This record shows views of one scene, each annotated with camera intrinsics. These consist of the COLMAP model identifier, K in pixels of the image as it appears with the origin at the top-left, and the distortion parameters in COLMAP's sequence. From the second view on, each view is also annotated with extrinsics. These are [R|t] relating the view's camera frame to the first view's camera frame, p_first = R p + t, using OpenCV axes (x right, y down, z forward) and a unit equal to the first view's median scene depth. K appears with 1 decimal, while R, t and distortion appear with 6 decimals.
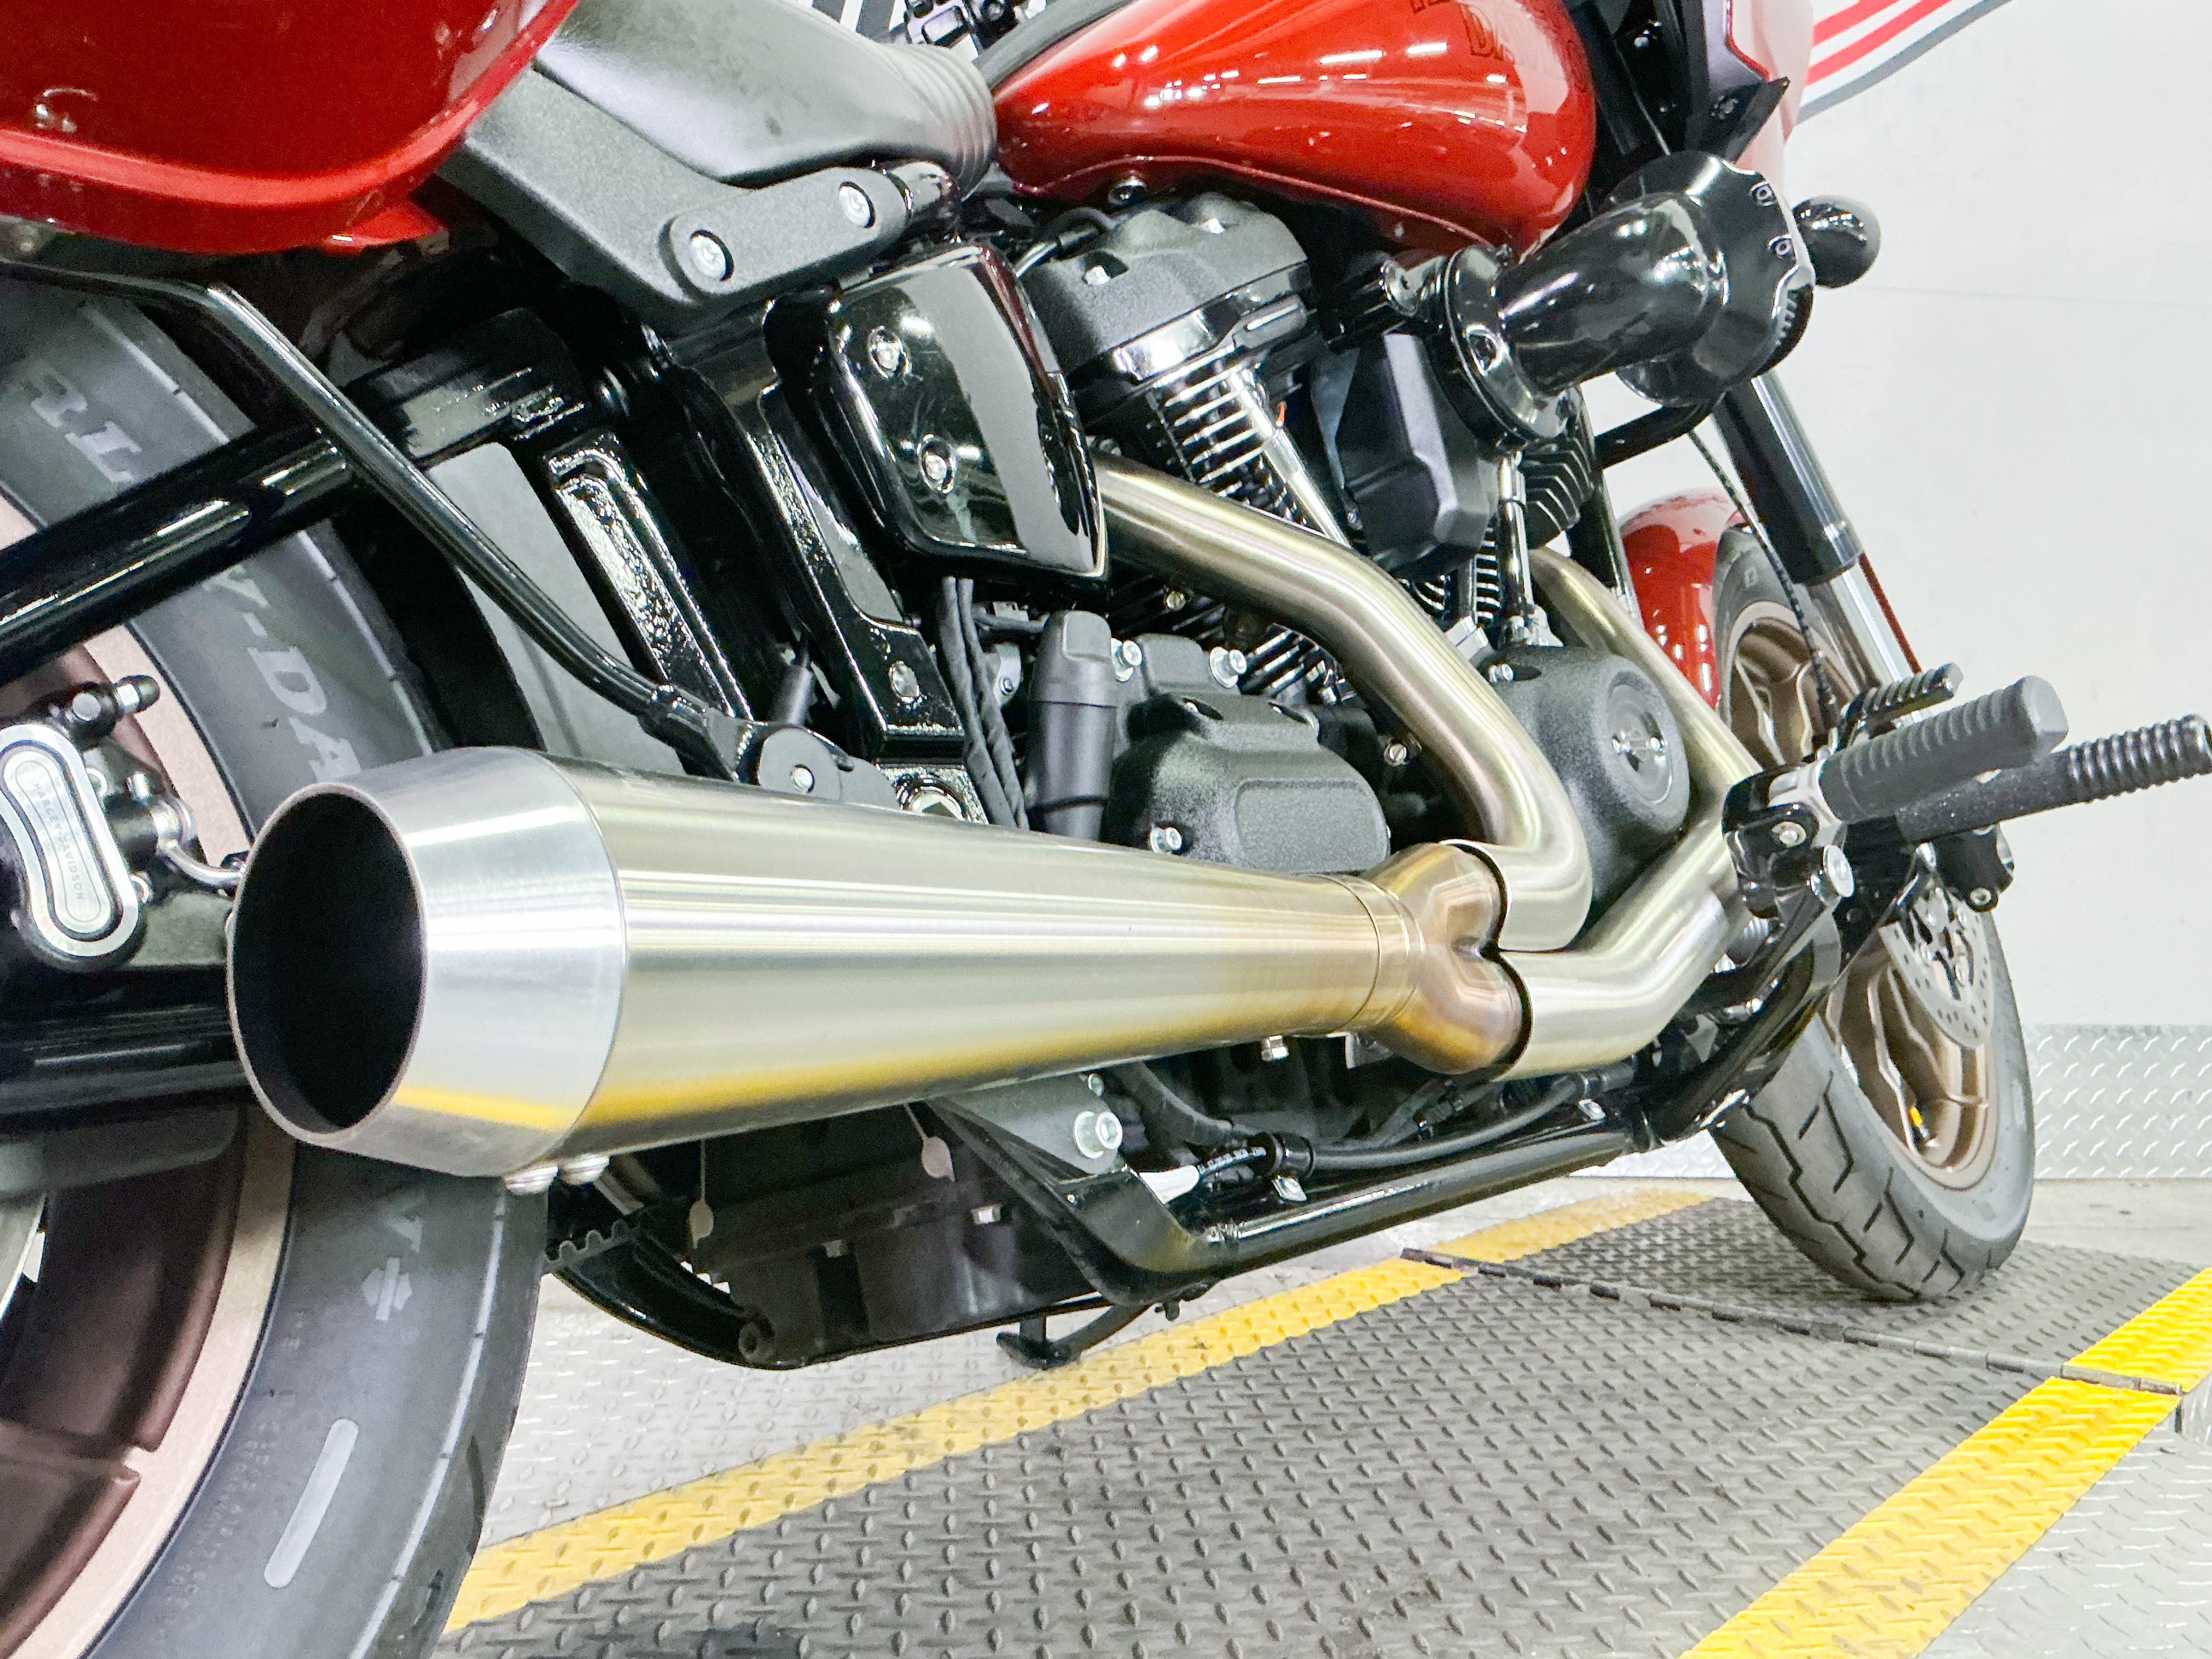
lens RADIAL K [[1998.9, 0, 1106.0], [0, 1998.9, 829.5], [0, 0, 1]] dist [0.188905, -0.456234]
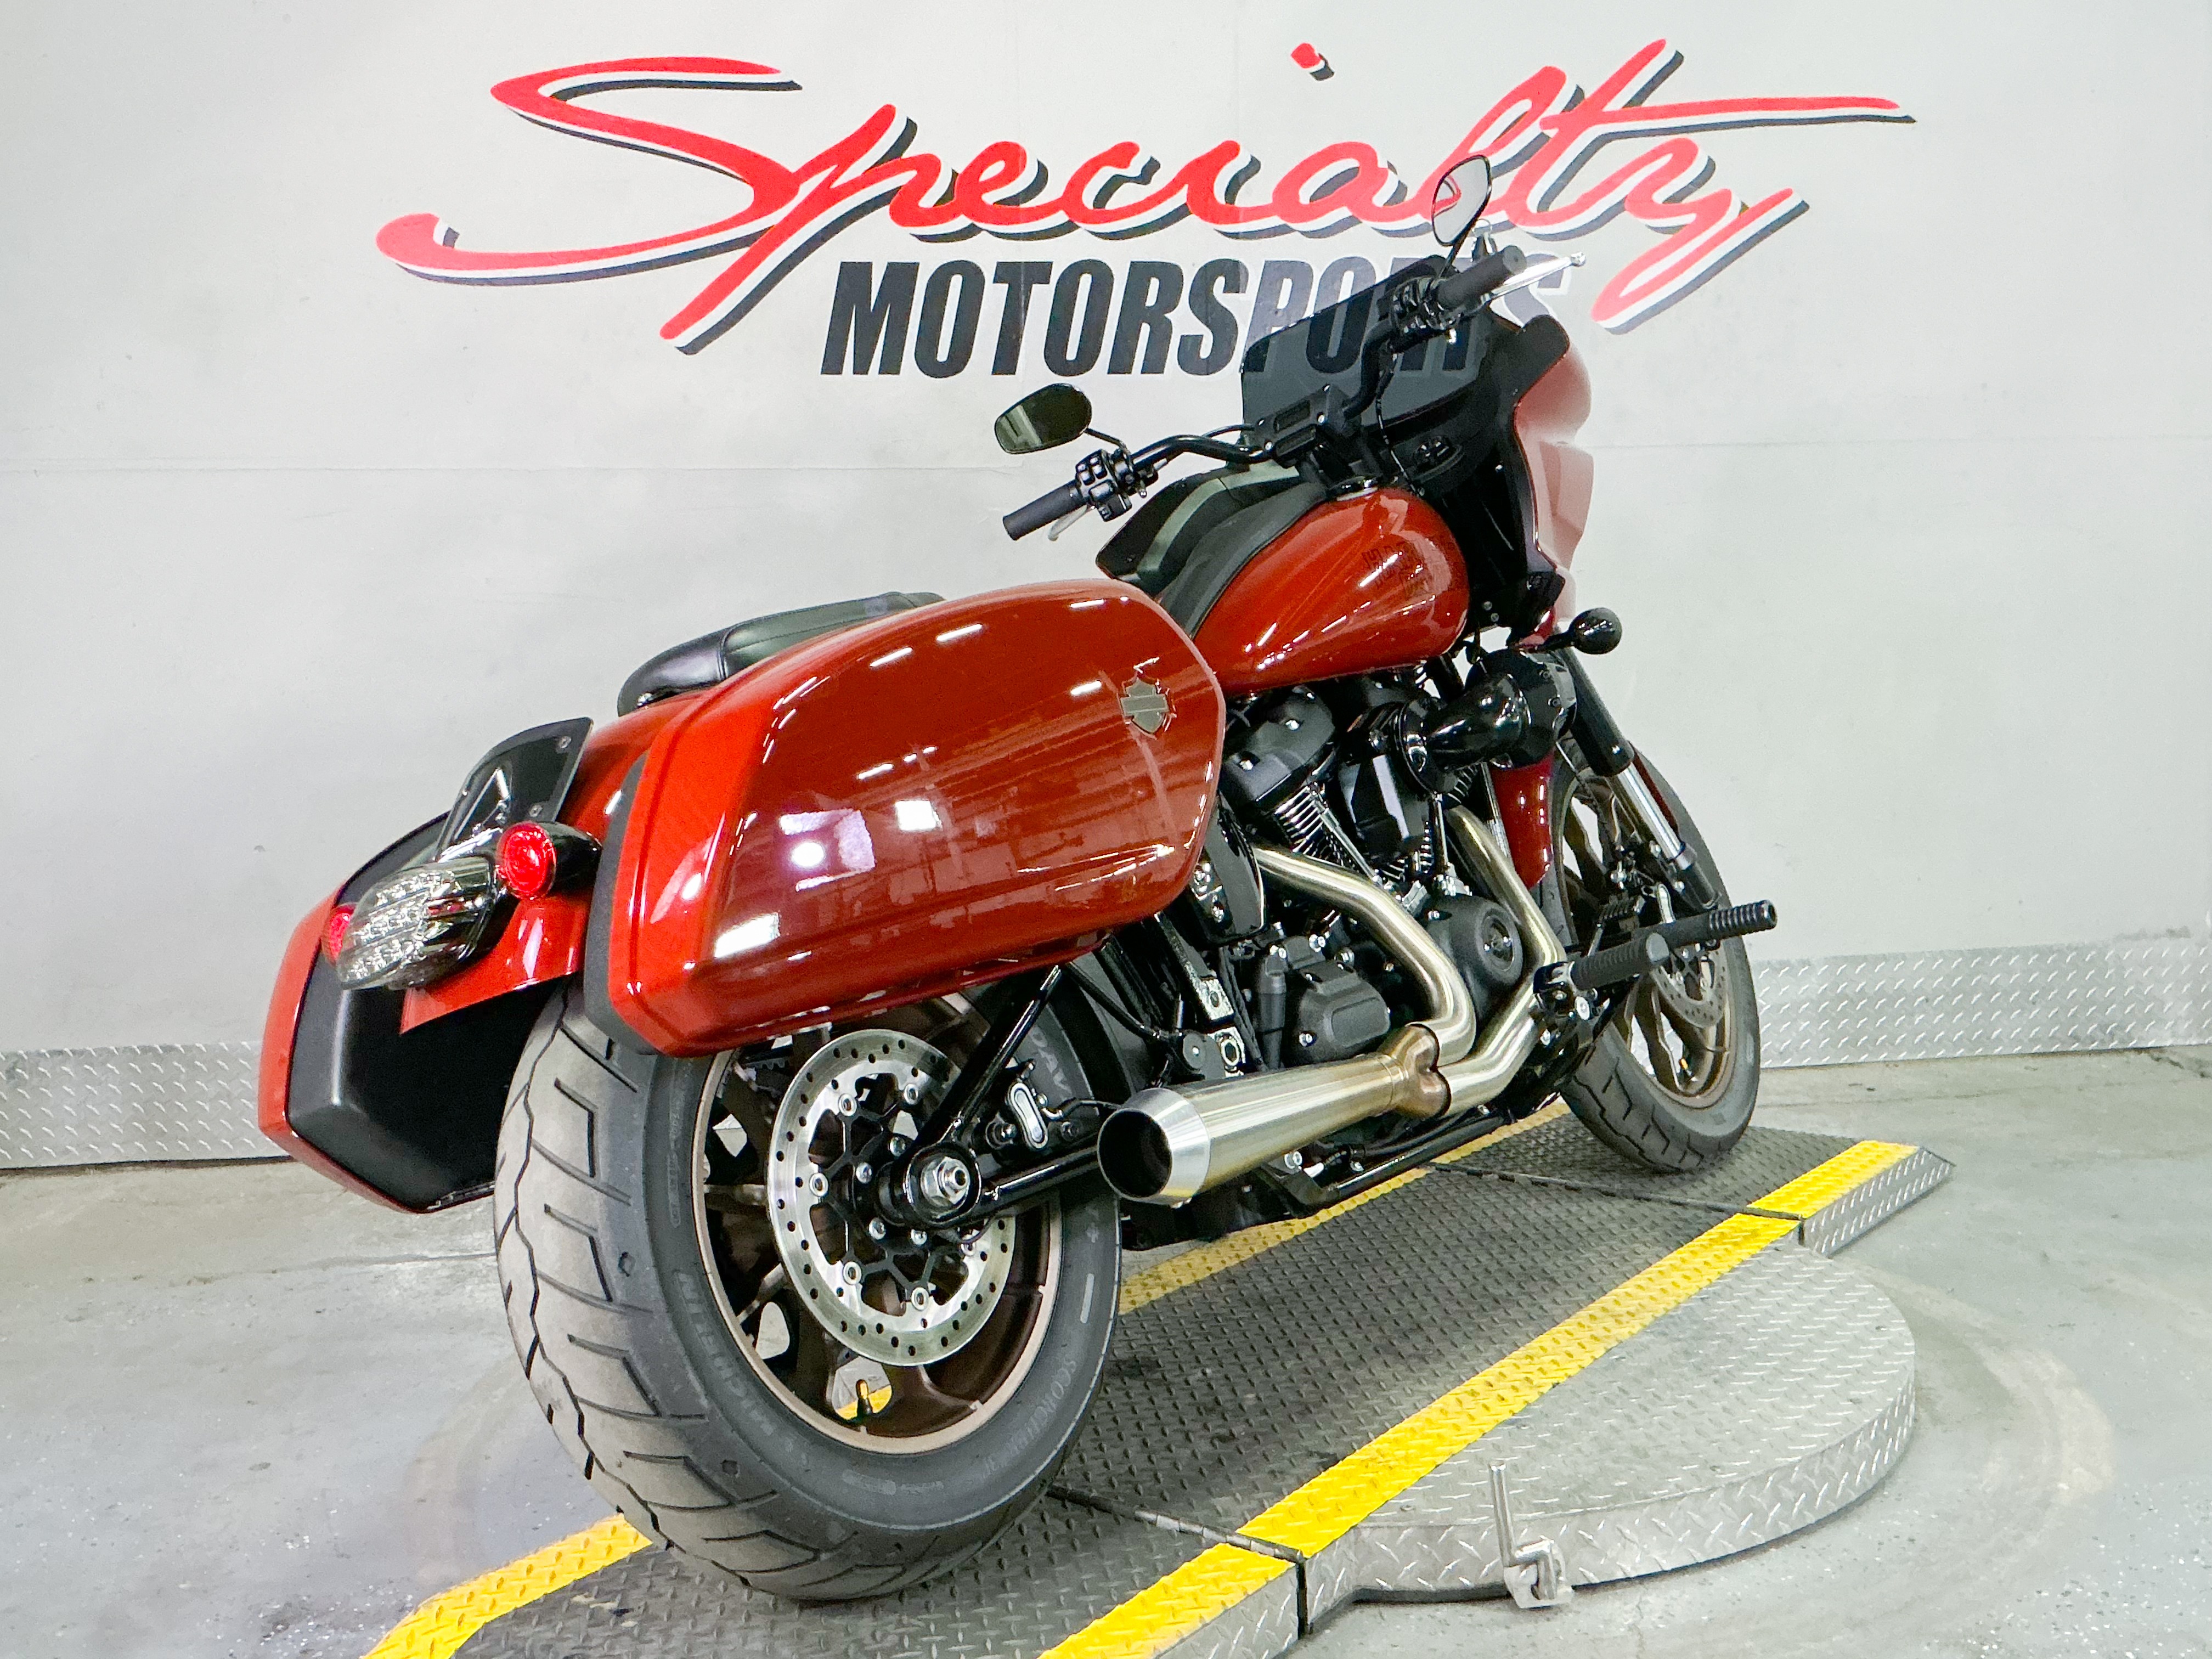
lens RADIAL K [[2233.8, 0, 1106.0], [0, 2233.8, 829.5], [0, 0, 1]] dist [0.161033, -0.360610]
pose [[0.997606, -0.056702, 0.039587, -0.213993], [0.053096, 0.994804, 0.086871, -0.346663], [-0.044307, -0.084561, 0.995433, -1.200990]]
